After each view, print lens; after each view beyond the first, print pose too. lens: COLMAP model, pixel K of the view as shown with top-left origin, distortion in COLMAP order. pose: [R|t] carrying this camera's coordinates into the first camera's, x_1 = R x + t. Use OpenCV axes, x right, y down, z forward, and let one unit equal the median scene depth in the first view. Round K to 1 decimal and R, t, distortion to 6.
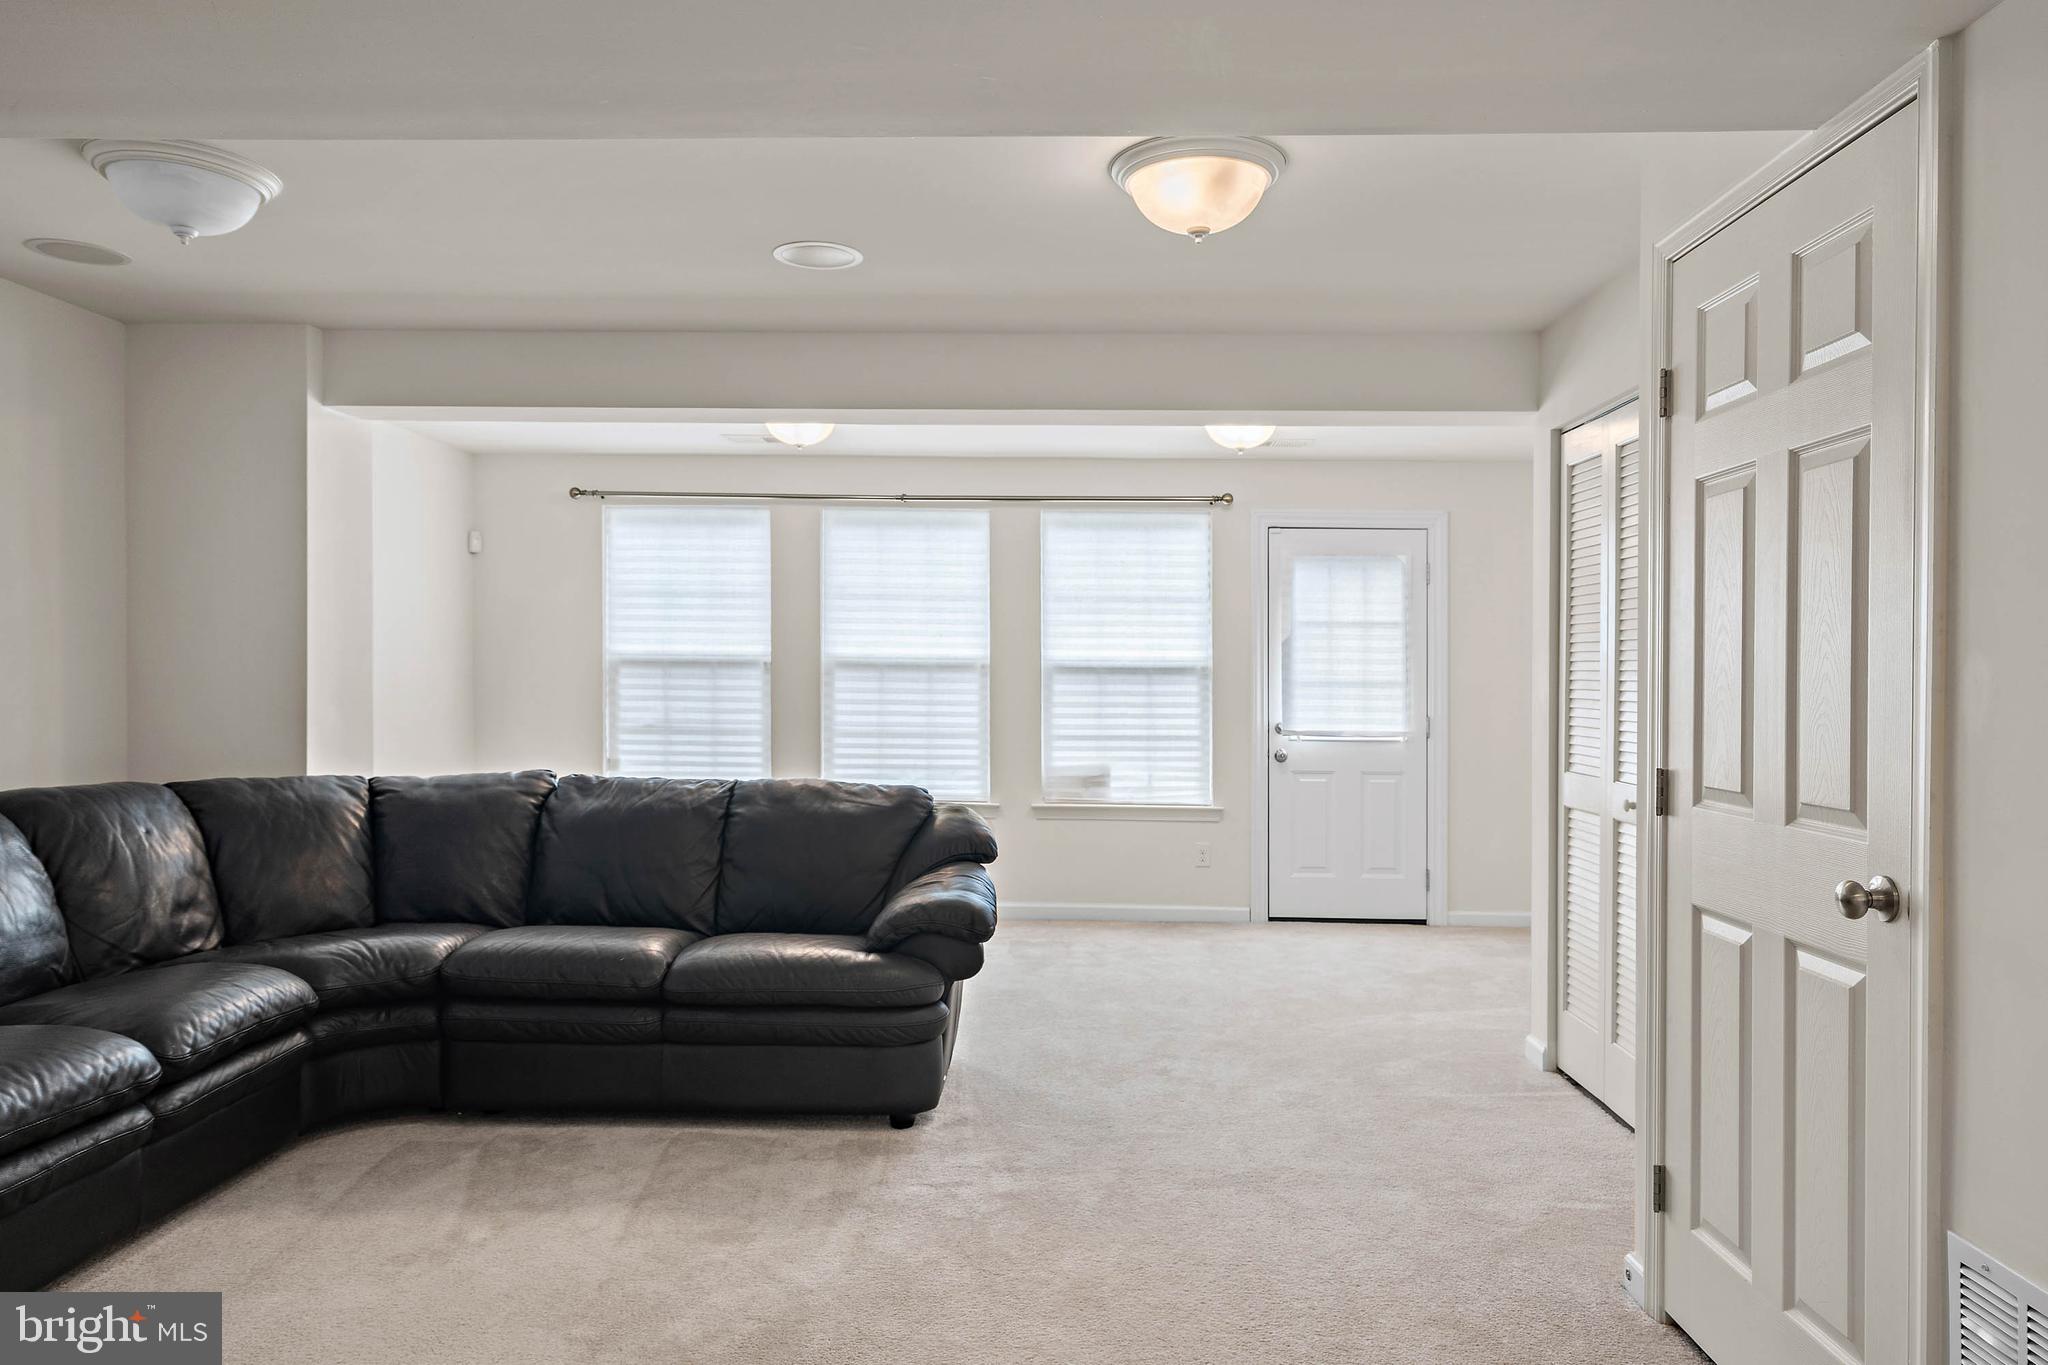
lens RADIAL K [[1430.1, 0, 1023.1], [0, 1430.1, 702.6], [0, 0, 1]] dist [-0.009077, 0.000929]
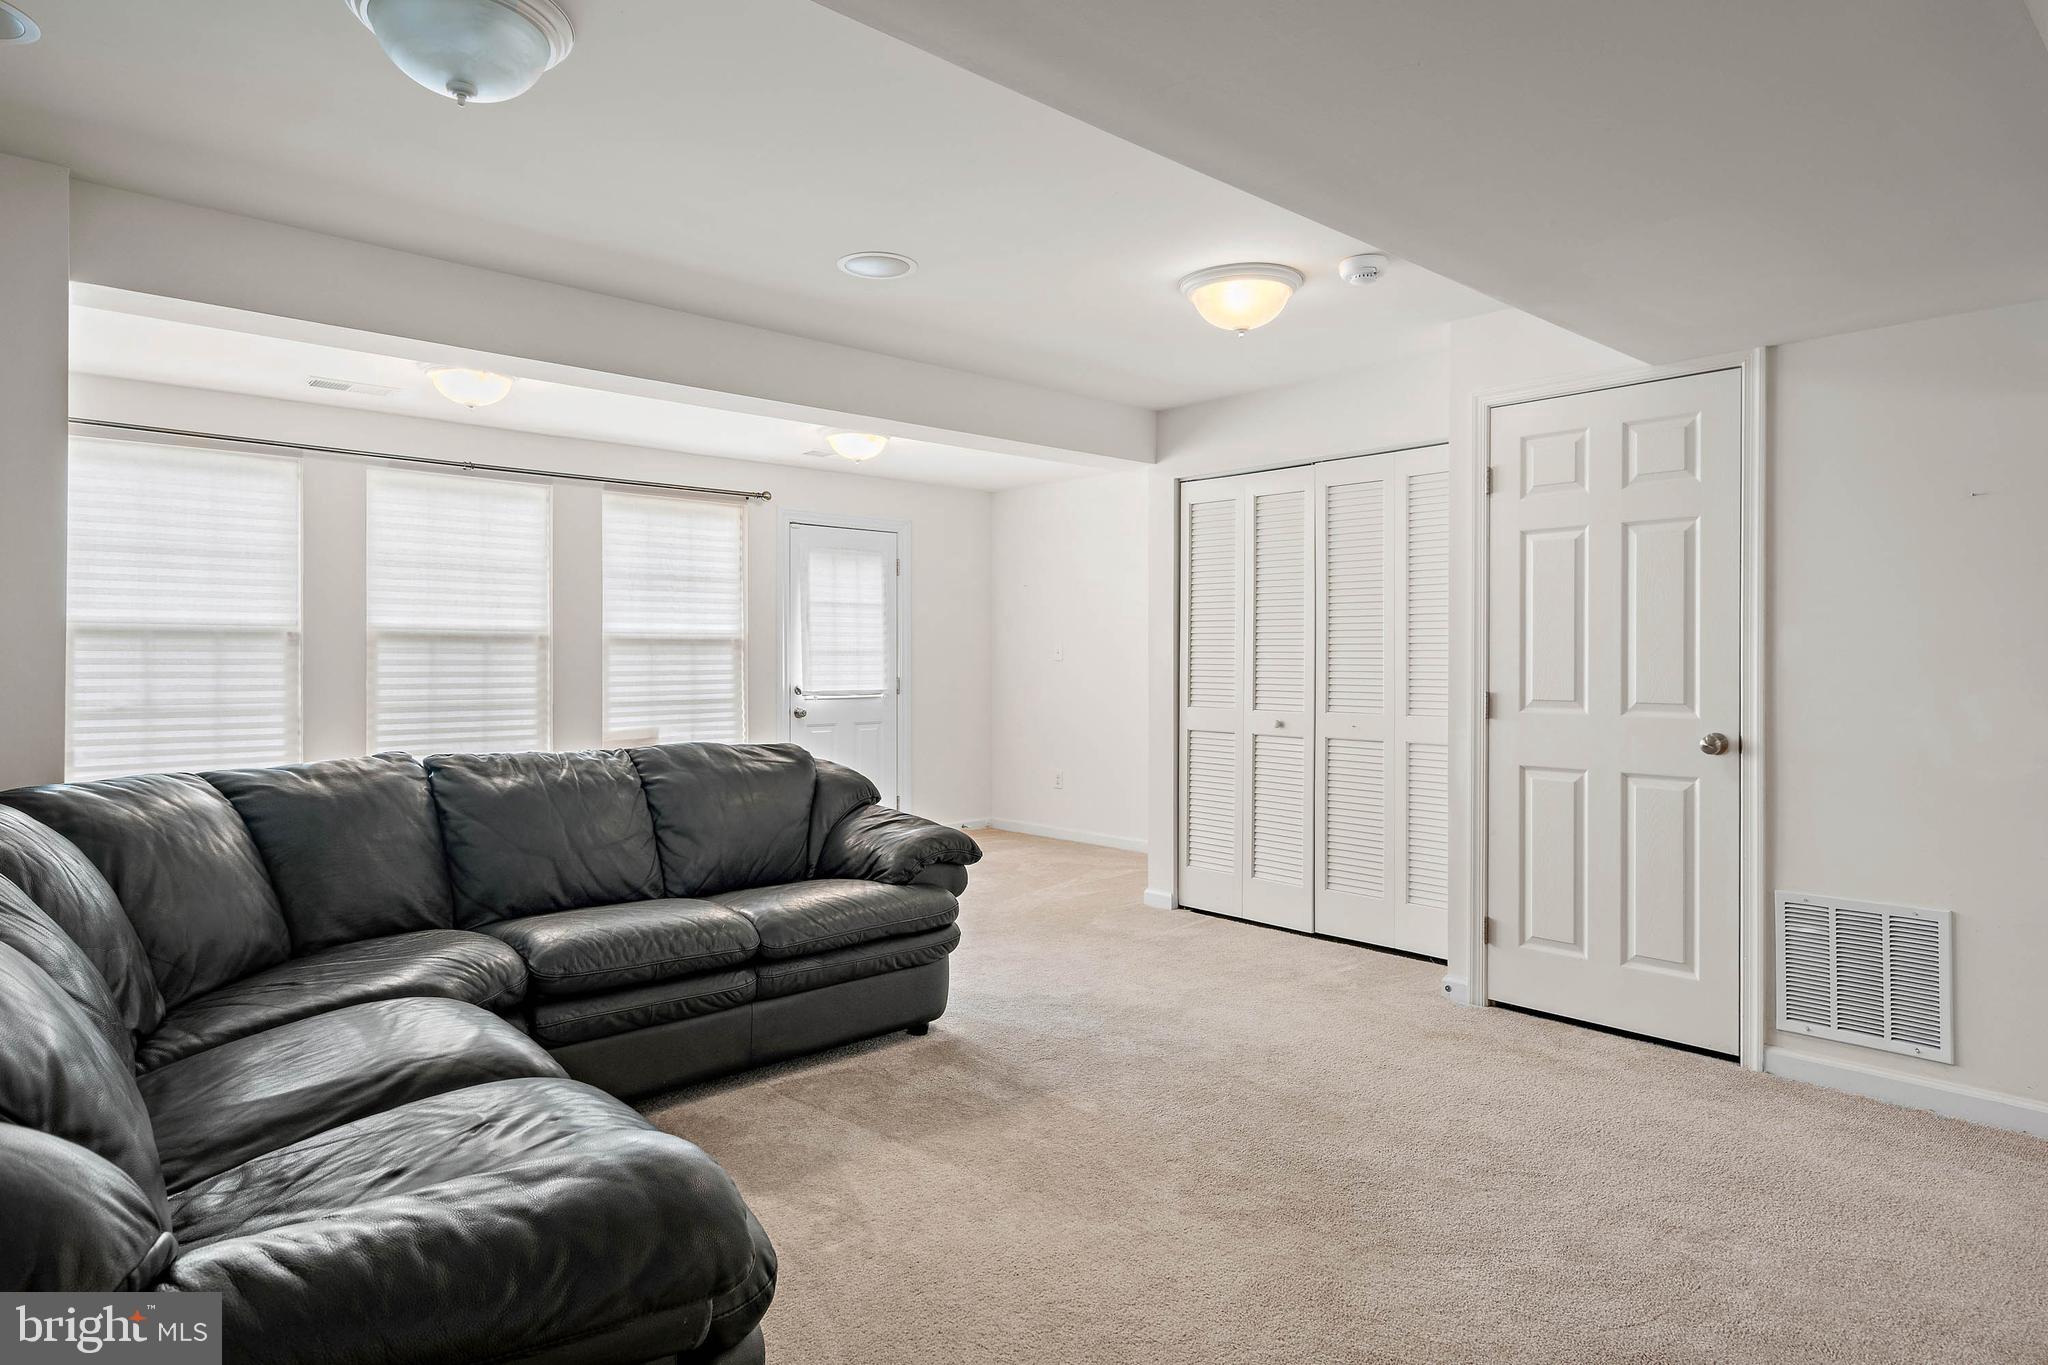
lens RADIAL K [[1219.9, 0, 1034.3], [0, 1219.9, 669.0], [0, 0, 1]] dist [0.004839, 0.000805]
pose [[0.698103, -0.015418, 0.715831, -0.419819], [0.018317, 0.999825, 0.003672, 0.000218], [-0.715763, 0.010548, 0.698264, 0.140298]]
